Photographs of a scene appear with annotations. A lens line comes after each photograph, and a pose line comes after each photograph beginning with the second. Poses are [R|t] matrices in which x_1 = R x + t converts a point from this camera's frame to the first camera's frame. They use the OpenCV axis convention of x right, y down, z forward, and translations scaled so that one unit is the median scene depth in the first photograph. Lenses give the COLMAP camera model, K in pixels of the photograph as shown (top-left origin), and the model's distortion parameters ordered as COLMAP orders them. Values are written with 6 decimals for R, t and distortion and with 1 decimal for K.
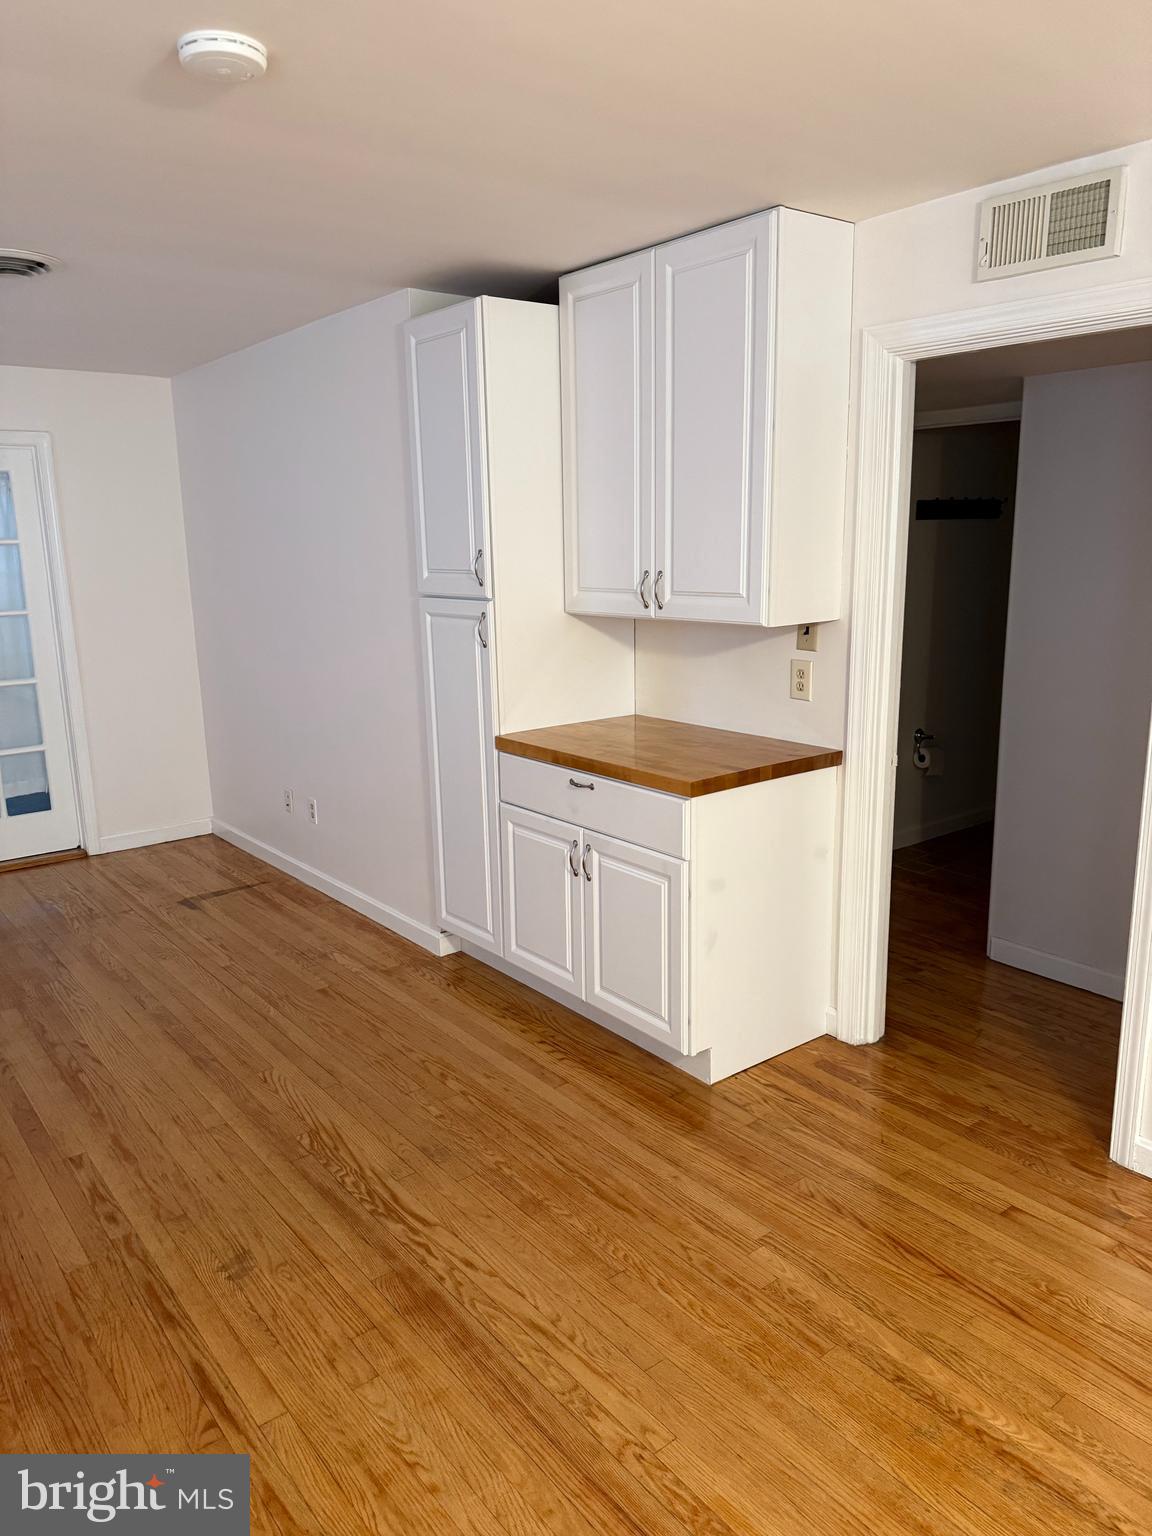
lens RADIAL K [[1092.4, 0, 578.4], [0, 1092.4, 769.2], [0, 0, 1]] dist [-0.004055, -0.007304]
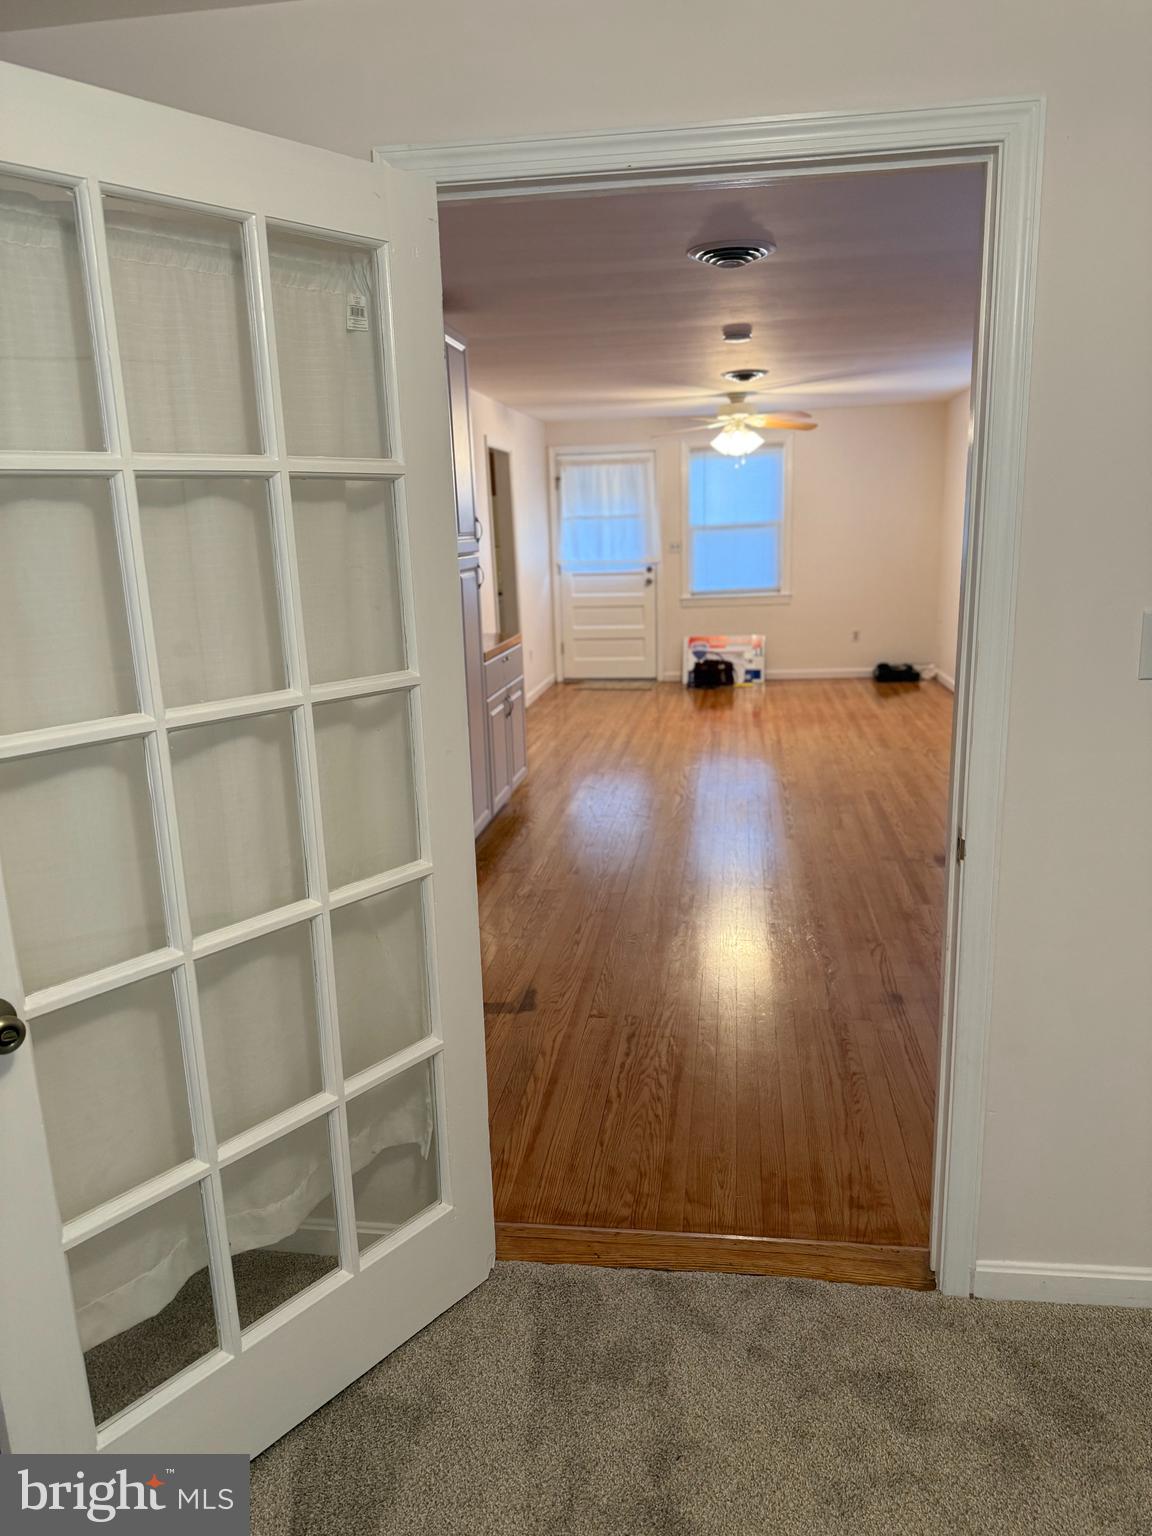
lens RADIAL K [[1092.4, 0, 579.7], [0, 1092.4, 771.6], [0, 0, 1]] dist [-0.004055, -0.007304]
pose [[-0.686833, -0.123030, 0.716327, -0.928299], [0.203434, 0.913634, 0.351976, -0.279288], [-0.697765, 0.387474, -0.602485, 1.423329]]
